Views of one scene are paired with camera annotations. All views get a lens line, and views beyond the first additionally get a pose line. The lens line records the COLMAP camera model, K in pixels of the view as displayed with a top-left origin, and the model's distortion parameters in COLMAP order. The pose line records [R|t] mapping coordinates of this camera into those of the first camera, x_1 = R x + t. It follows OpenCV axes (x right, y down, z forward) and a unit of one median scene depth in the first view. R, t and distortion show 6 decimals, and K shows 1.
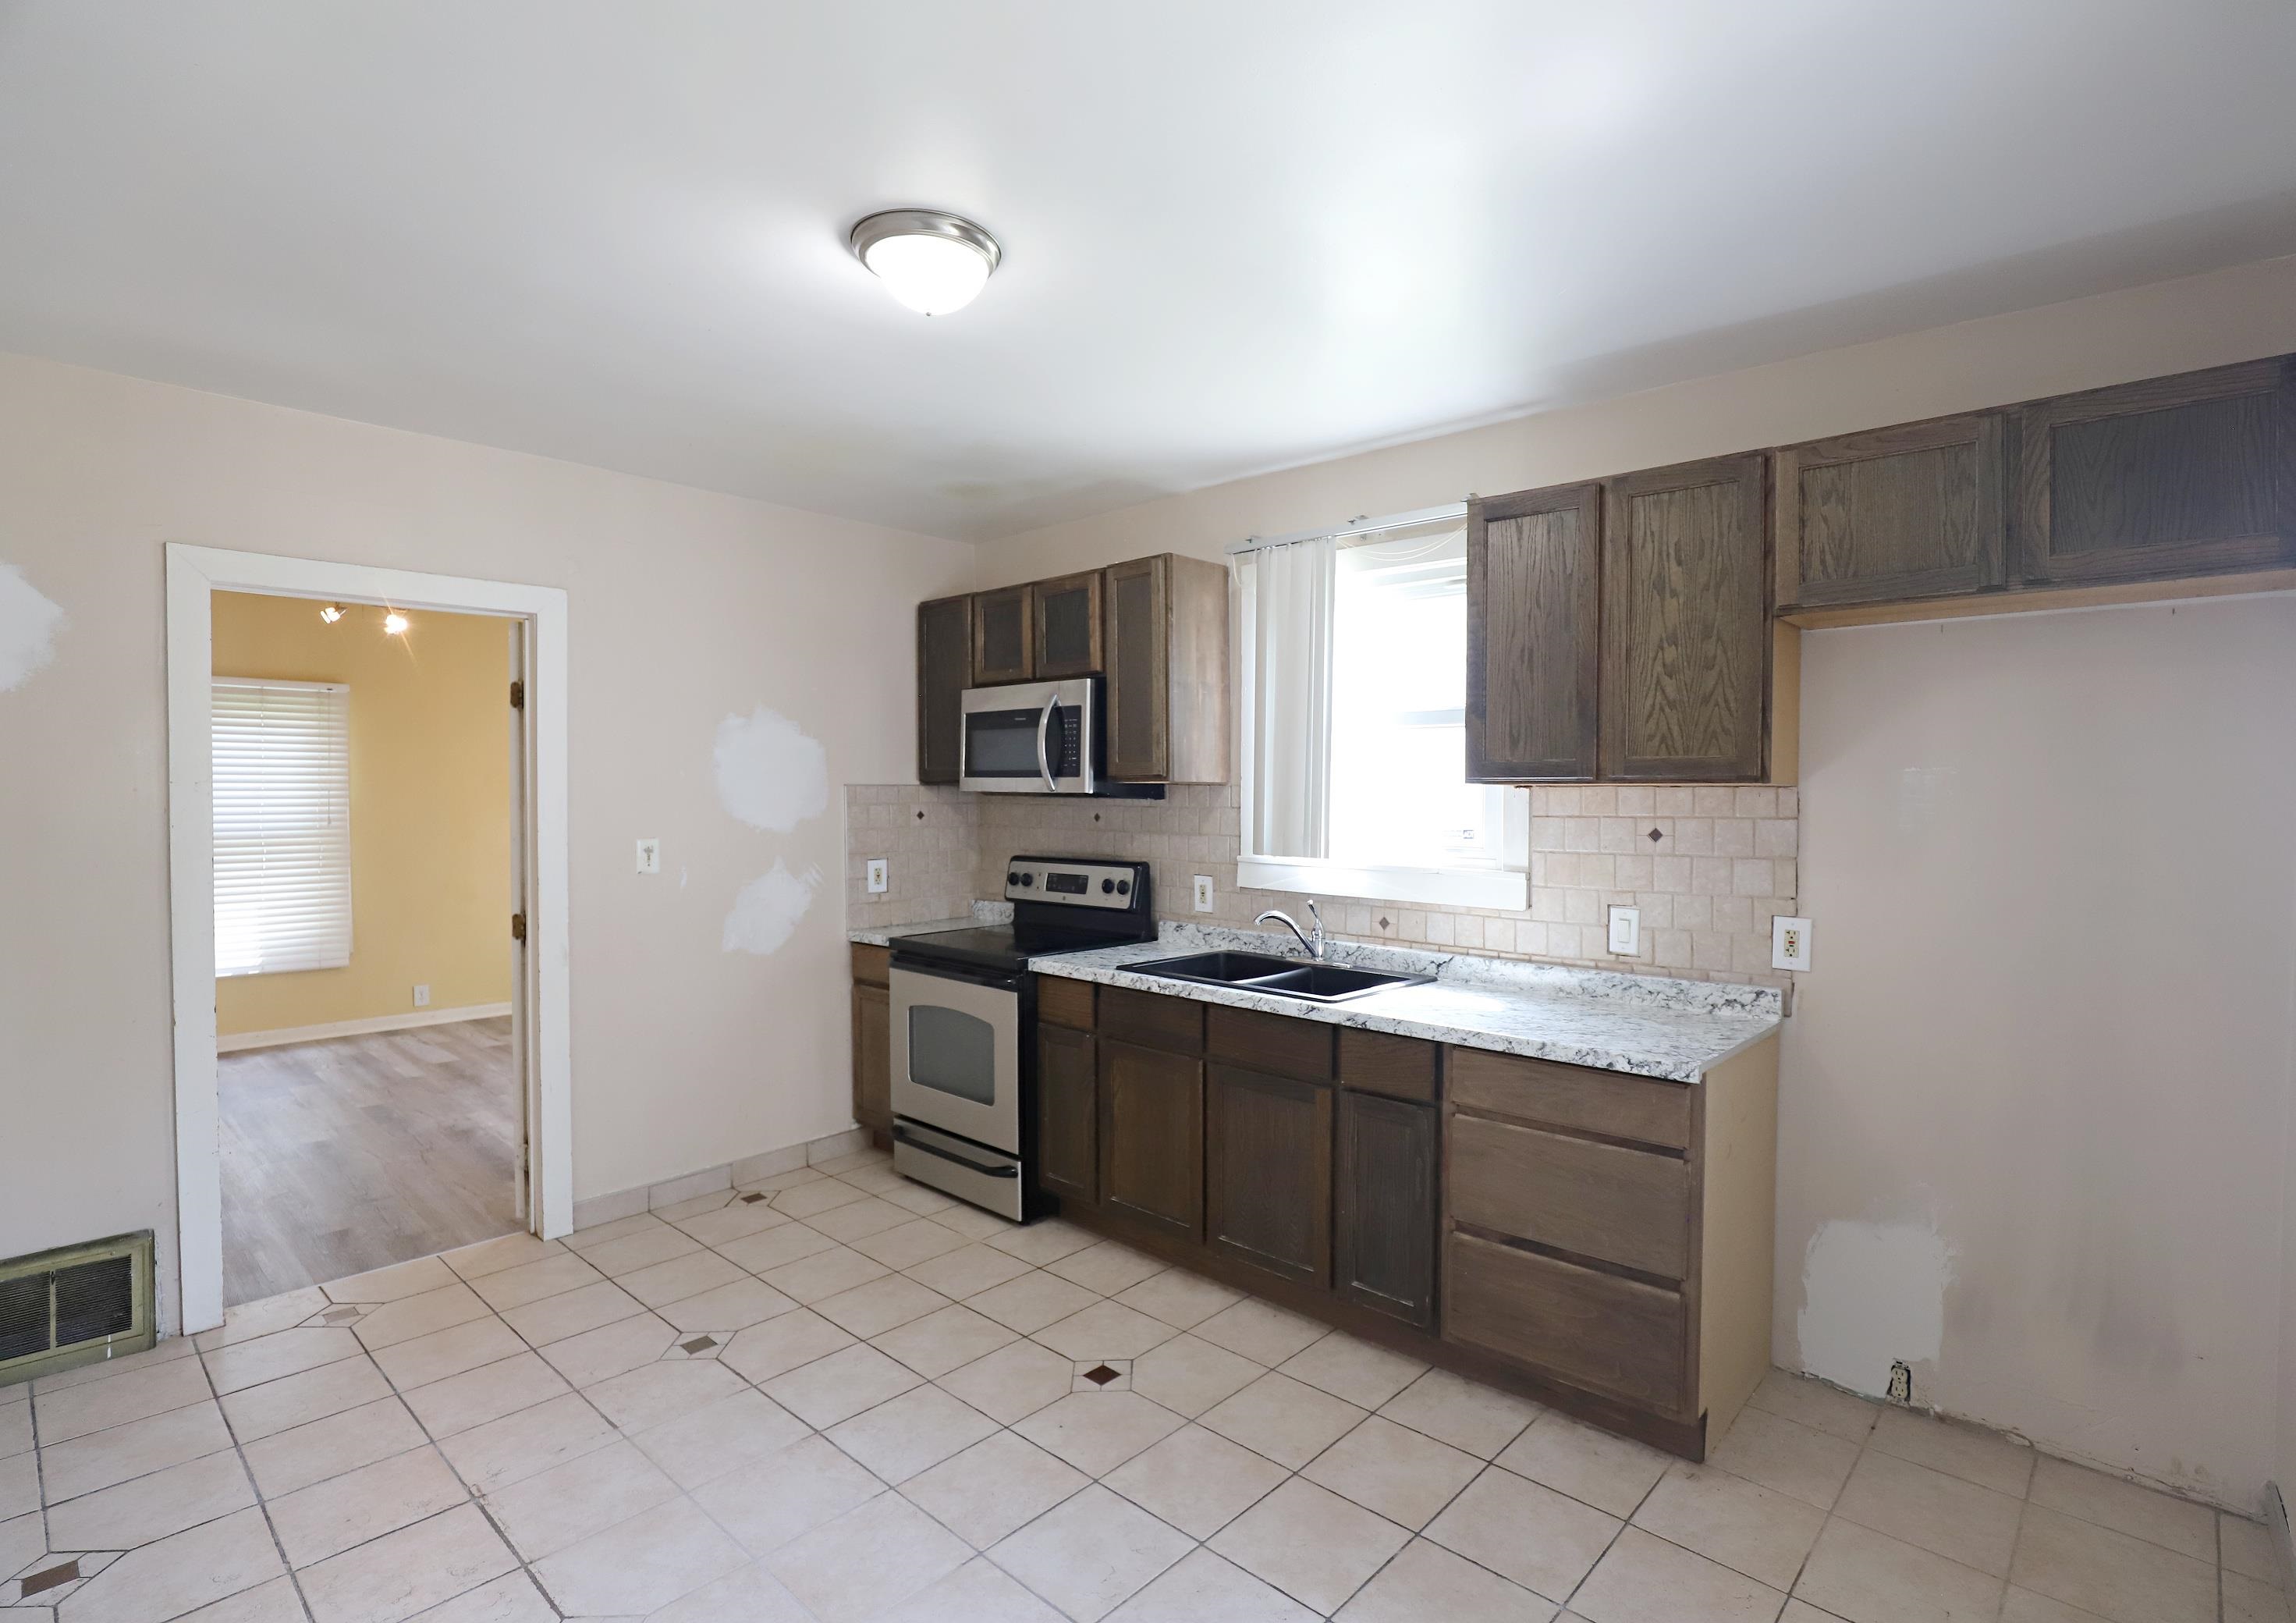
lens RADIAL K [[1125.4, 0, 1216.4], [0, 1125.4, 806.0], [0, 0, 1]] dist [-0.027220, -0.000045]
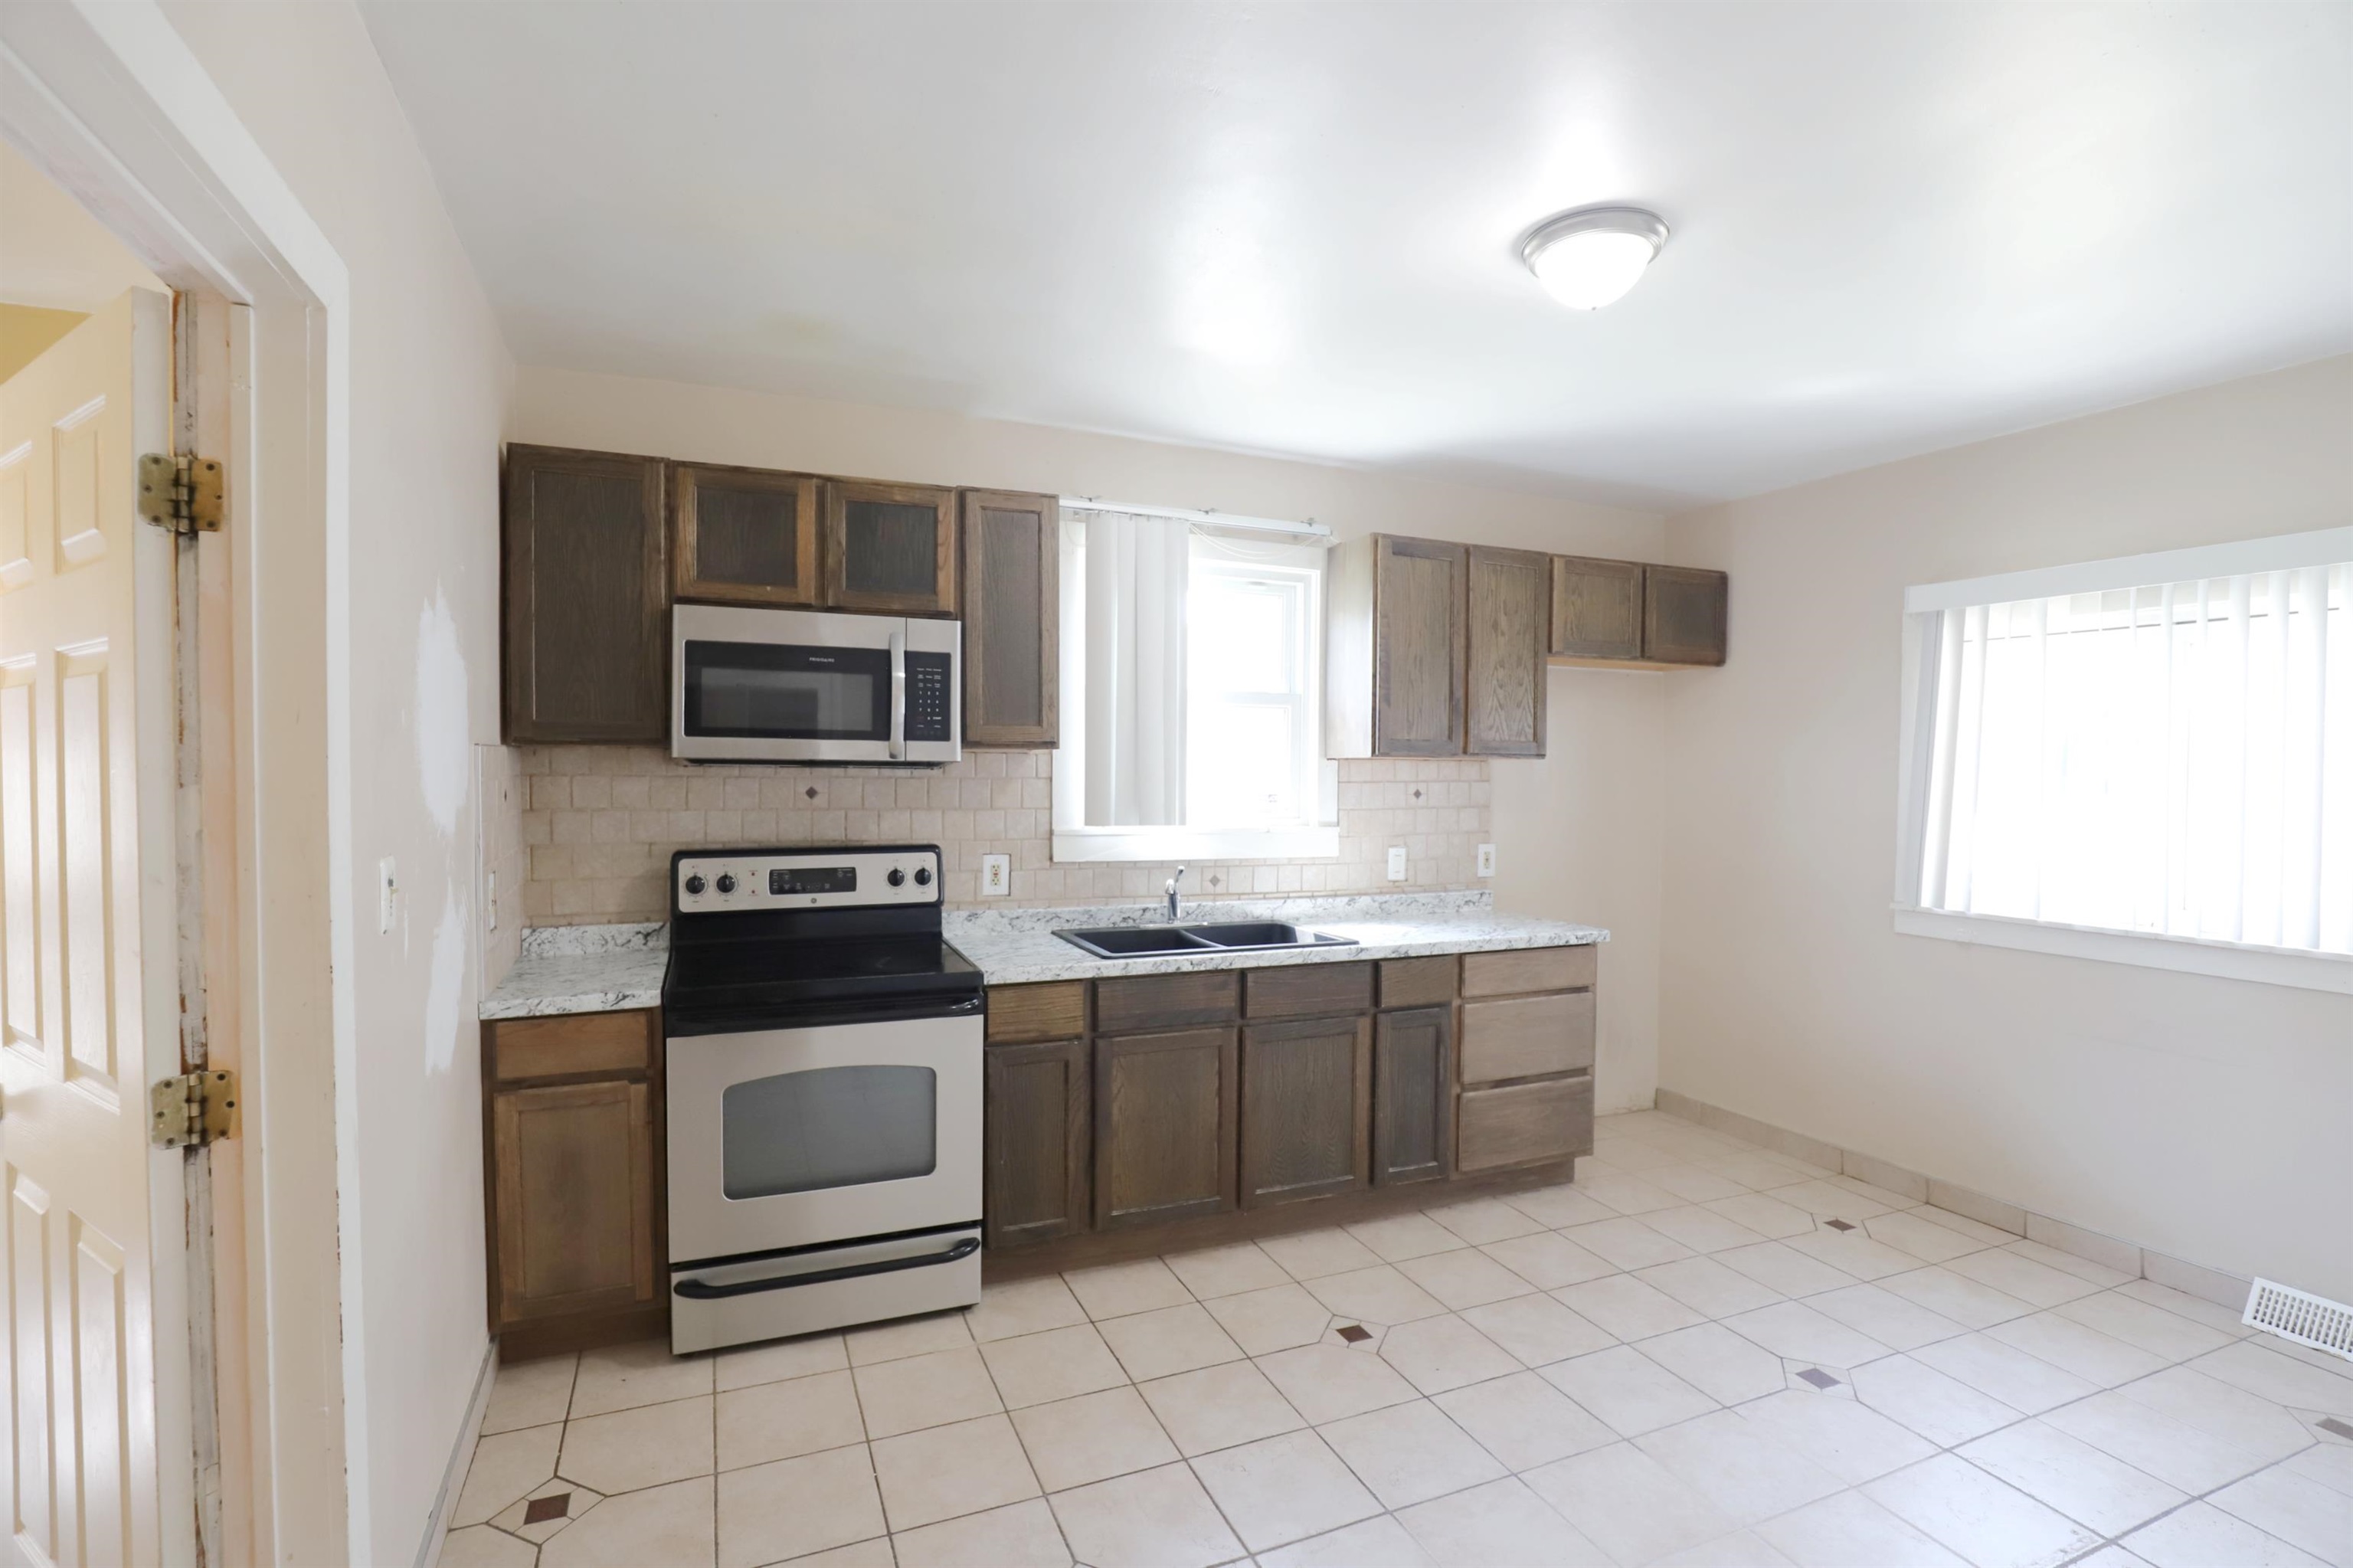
lens RADIAL K [[1098.2, 0, 1176.5], [0, 1098.2, 784.0], [0, 0, 1]] dist [-0.033577, 0.007218]
pose [[0.437563, -0.013830, 0.899081, -0.854089], [0.005533, 0.999904, 0.012688, -0.005161], [-0.899171, -0.000578, 0.437598, 0.572909]]
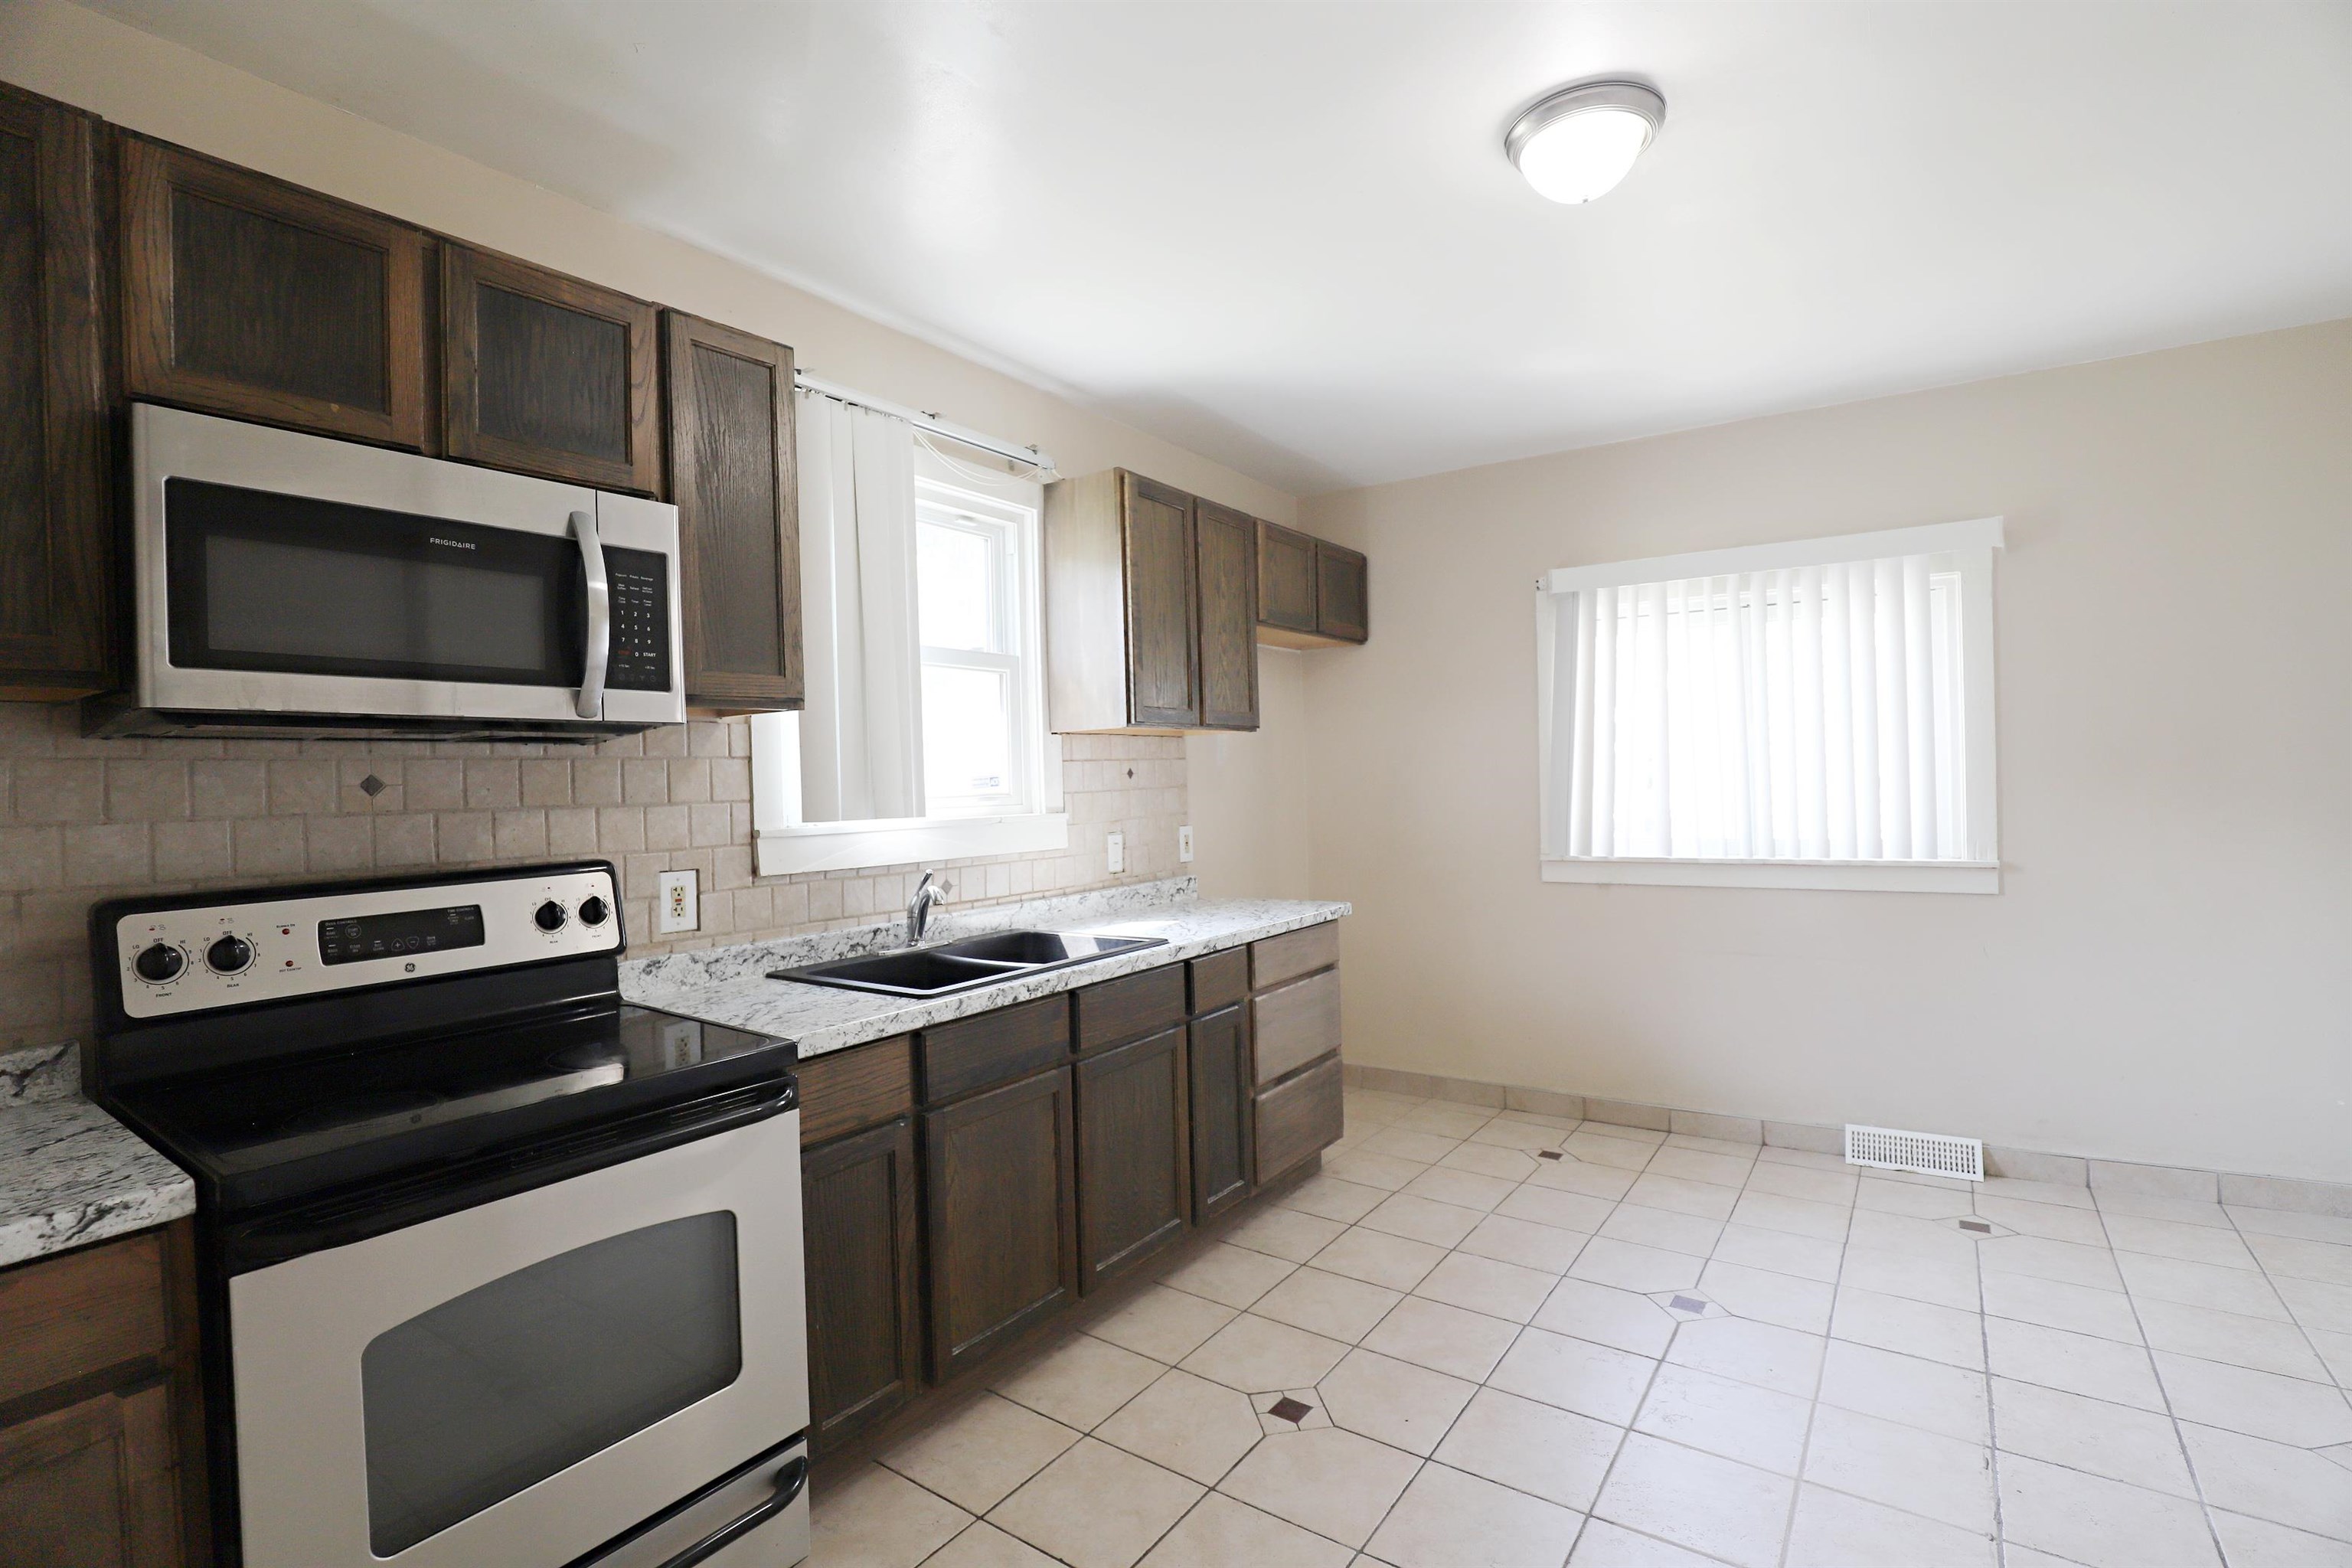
lens RADIAL K [[1082.9, 0, 1174.0], [0, 1082.9, 779.8], [0, 0, 1]] dist [-0.034280, 0.006714]
pose [[-0.102336, -0.003330, 0.994744, -0.716336], [0.040431, 0.999154, 0.007505, 0.022522], [-0.993928, 0.040987, -0.102115, 0.925623]]
